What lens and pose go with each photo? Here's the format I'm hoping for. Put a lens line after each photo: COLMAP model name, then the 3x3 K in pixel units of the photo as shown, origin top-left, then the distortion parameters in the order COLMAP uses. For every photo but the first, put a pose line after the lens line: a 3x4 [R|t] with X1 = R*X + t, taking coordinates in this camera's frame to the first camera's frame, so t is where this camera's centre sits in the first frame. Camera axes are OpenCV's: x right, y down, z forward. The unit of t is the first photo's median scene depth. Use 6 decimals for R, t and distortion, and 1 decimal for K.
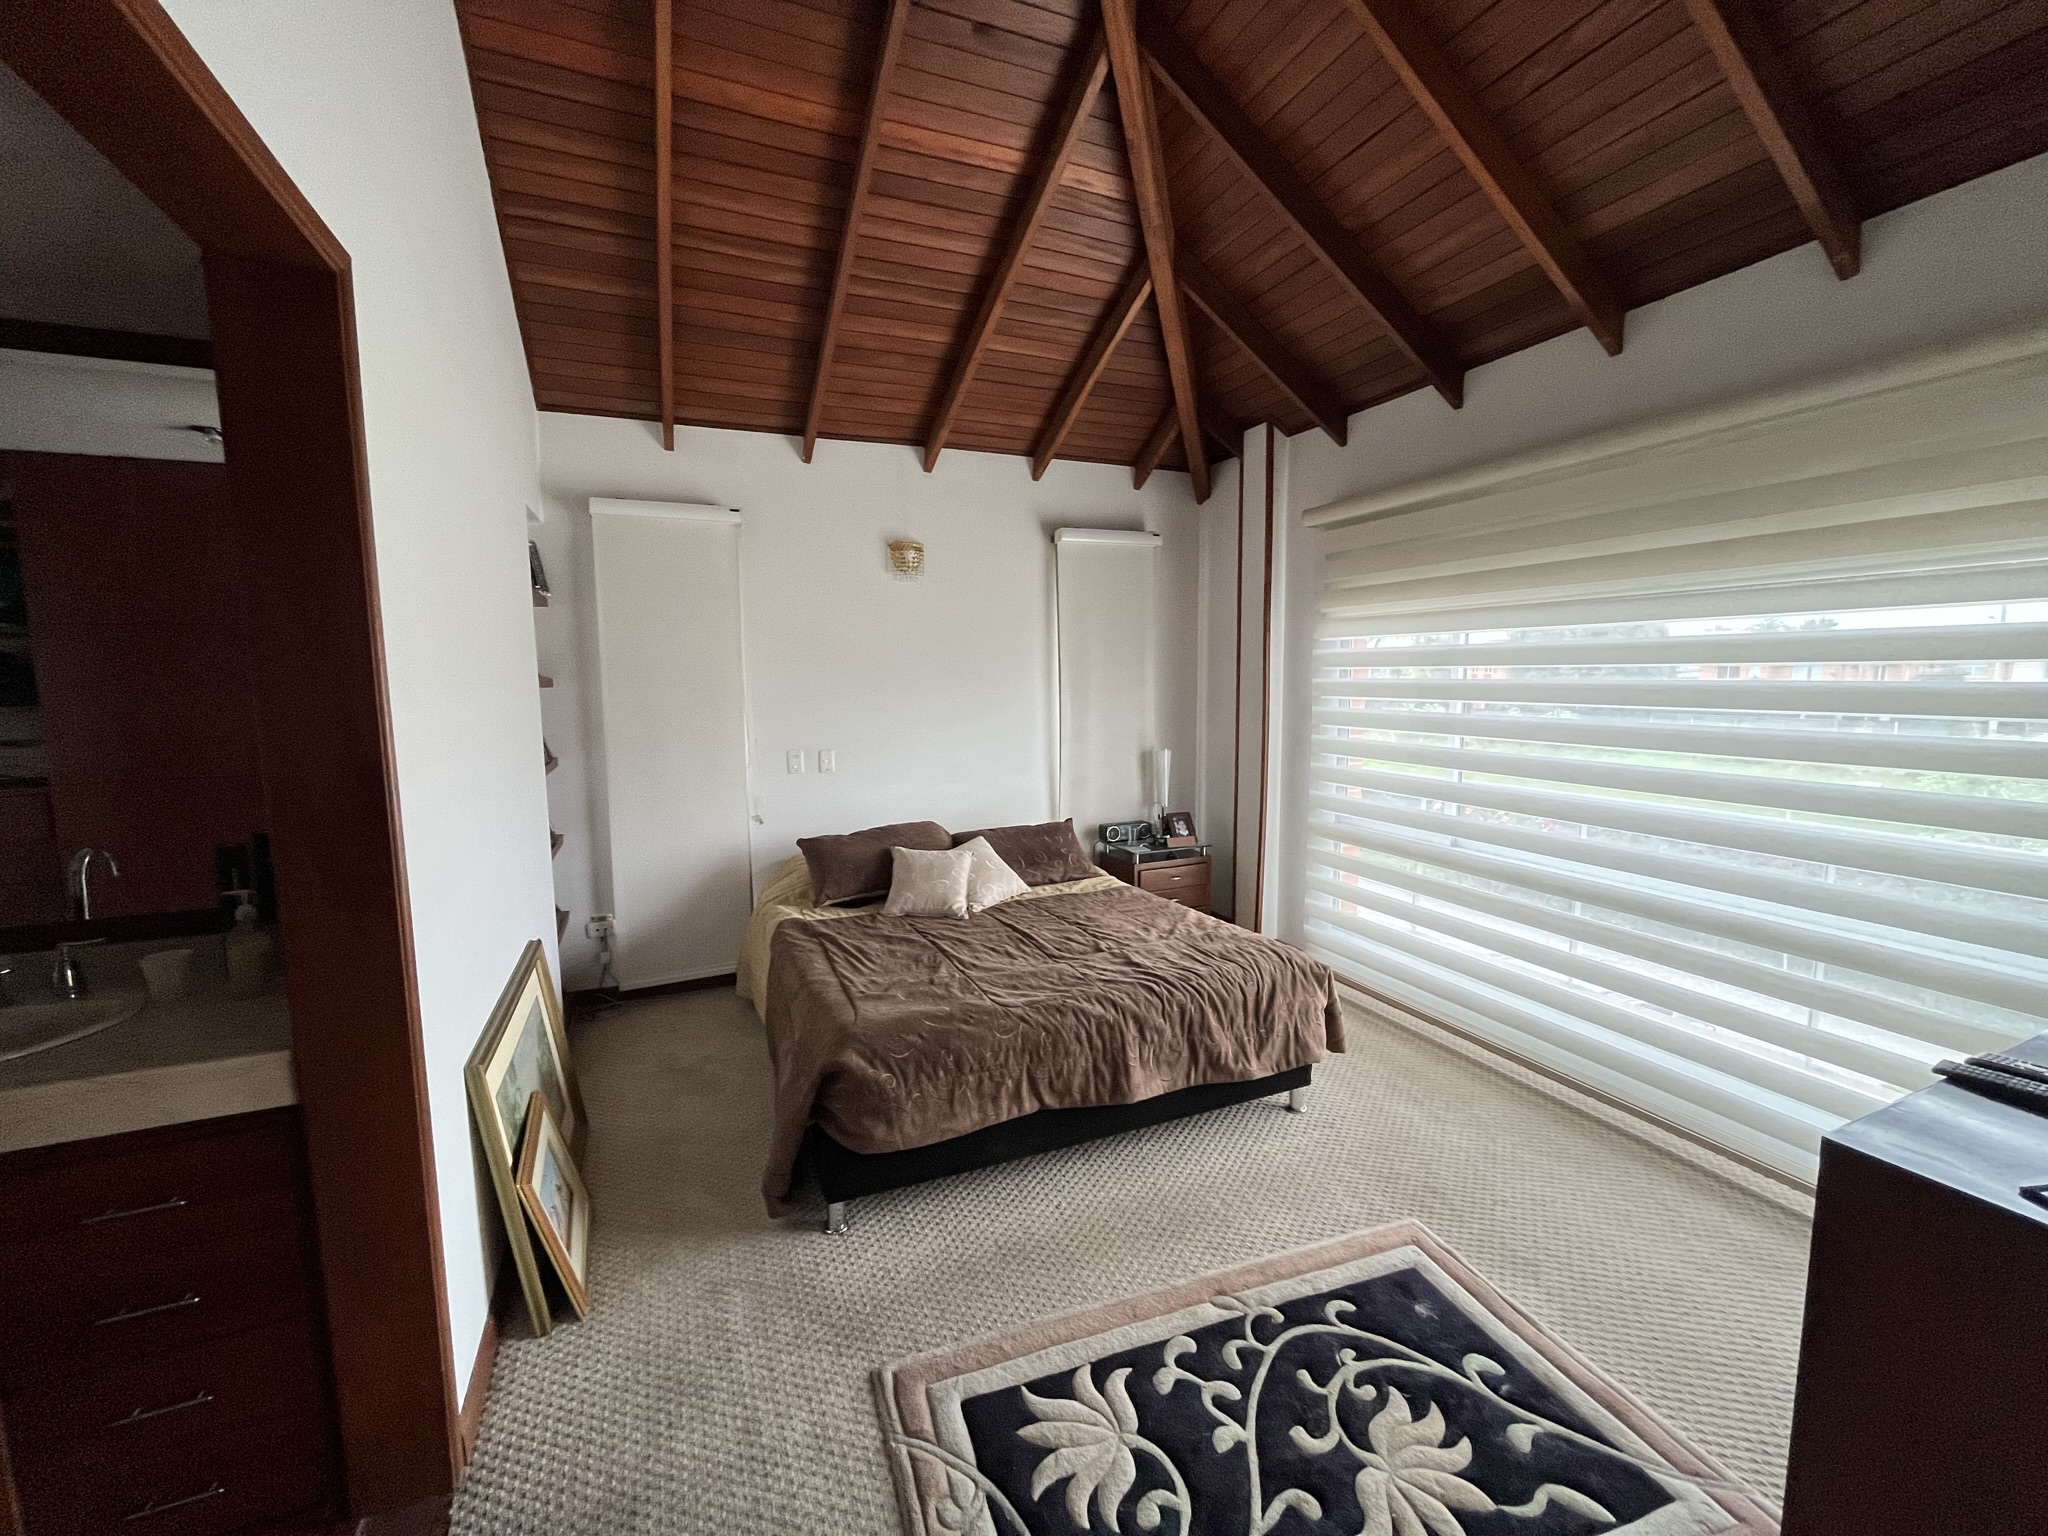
lens RADIAL K [[826.1, 0, 1025.1], [0, 826.1, 763.0], [0, 0, 1]] dist [-0.004585, 0.000098]
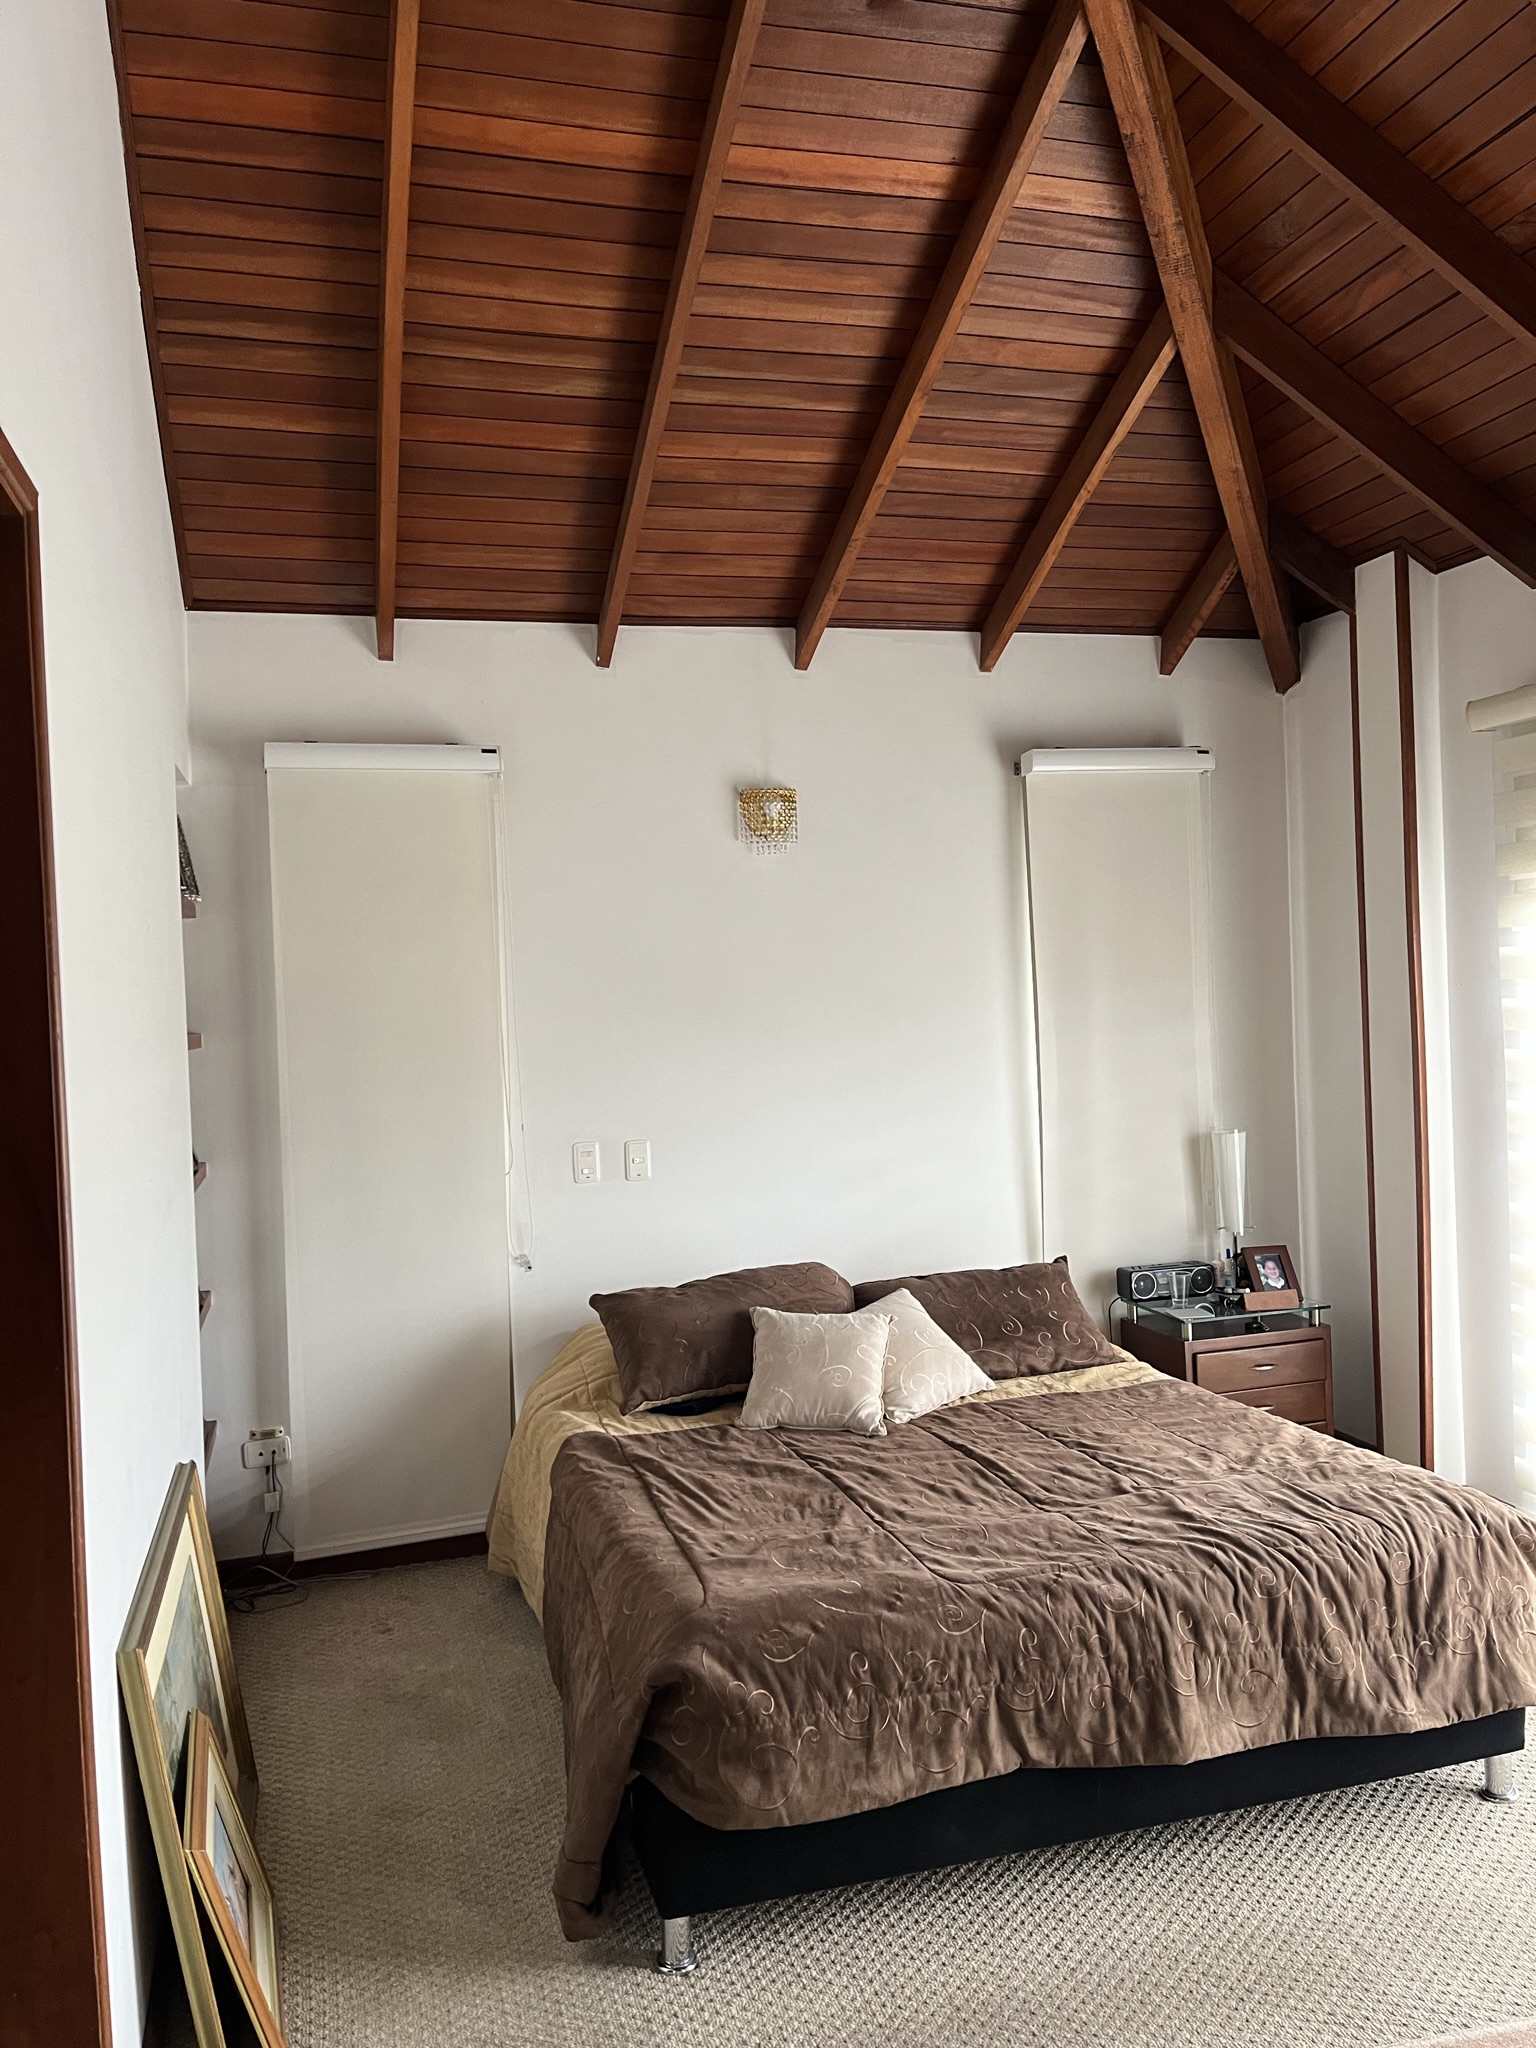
lens RADIAL K [[1548.6, 0, 793.0], [0, 1548.6, 1016.8], [0, 0, 1]] dist [0.081098, -0.116396]
pose [[0.992703, -0.025284, -0.117901, 0.001643], [0.014705, 0.995856, -0.089750, -0.004374], [0.119681, 0.087361, 0.988961, -0.108248]]
